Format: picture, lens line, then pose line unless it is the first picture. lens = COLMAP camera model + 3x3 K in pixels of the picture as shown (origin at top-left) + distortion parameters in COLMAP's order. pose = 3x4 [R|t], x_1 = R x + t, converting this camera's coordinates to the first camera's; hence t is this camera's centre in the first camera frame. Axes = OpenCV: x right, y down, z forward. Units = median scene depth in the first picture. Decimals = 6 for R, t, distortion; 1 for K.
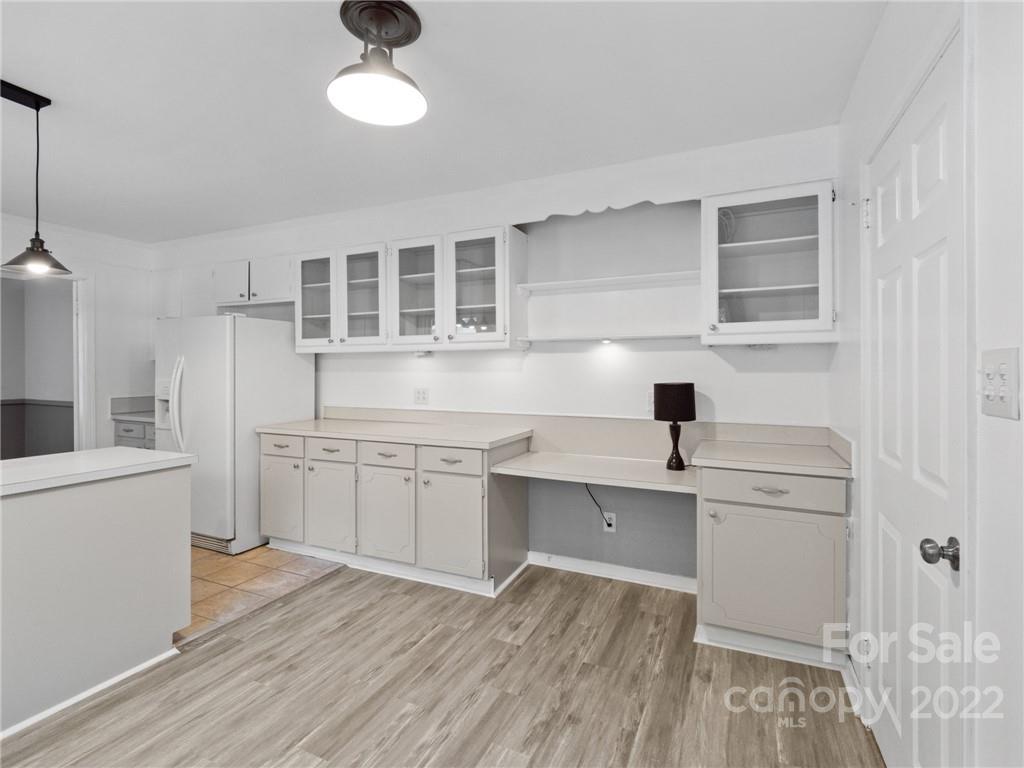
lens RADIAL K [[503.9, 0, 509.5], [0, 503.9, 376.5], [0, 0, 1]] dist [-0.002379, -0.000639]
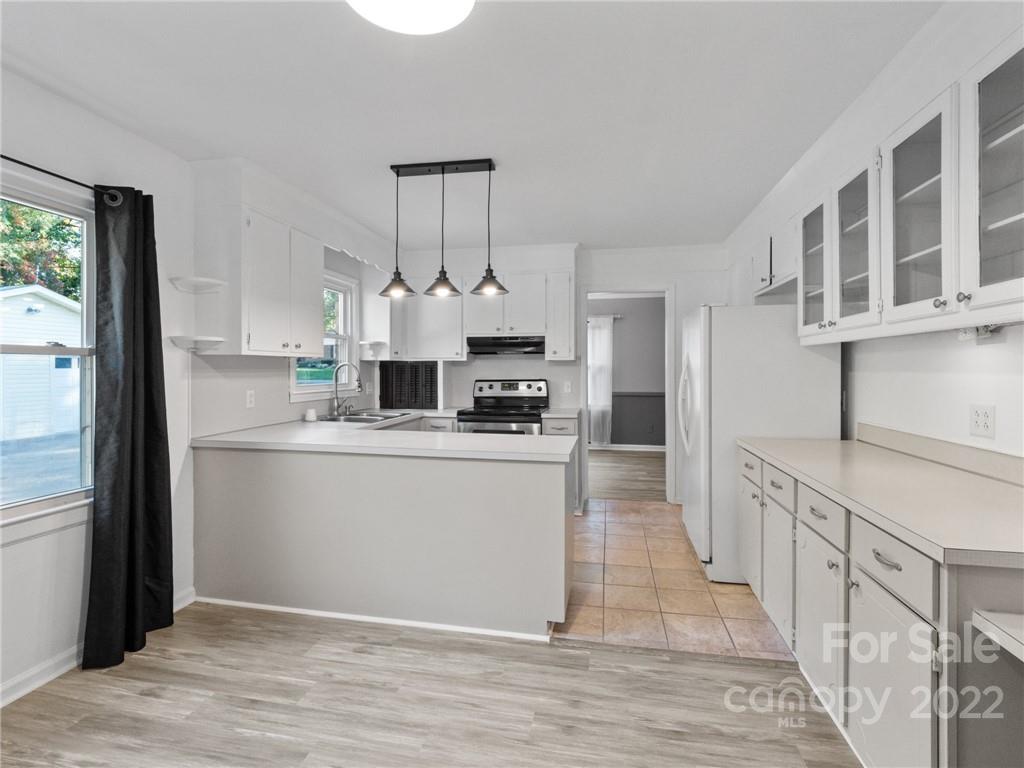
lens RADIAL K [[503.9, 0, 509.5], [0, 503.9, 376.5], [0, 0, 1]] dist [-0.002379, -0.000639]
pose [[0.231532, 0.010096, -0.972775, 0.285913], [-0.012854, 0.999891, 0.007318, -0.002651], [0.972742, 0.010810, 0.231636, 0.599271]]
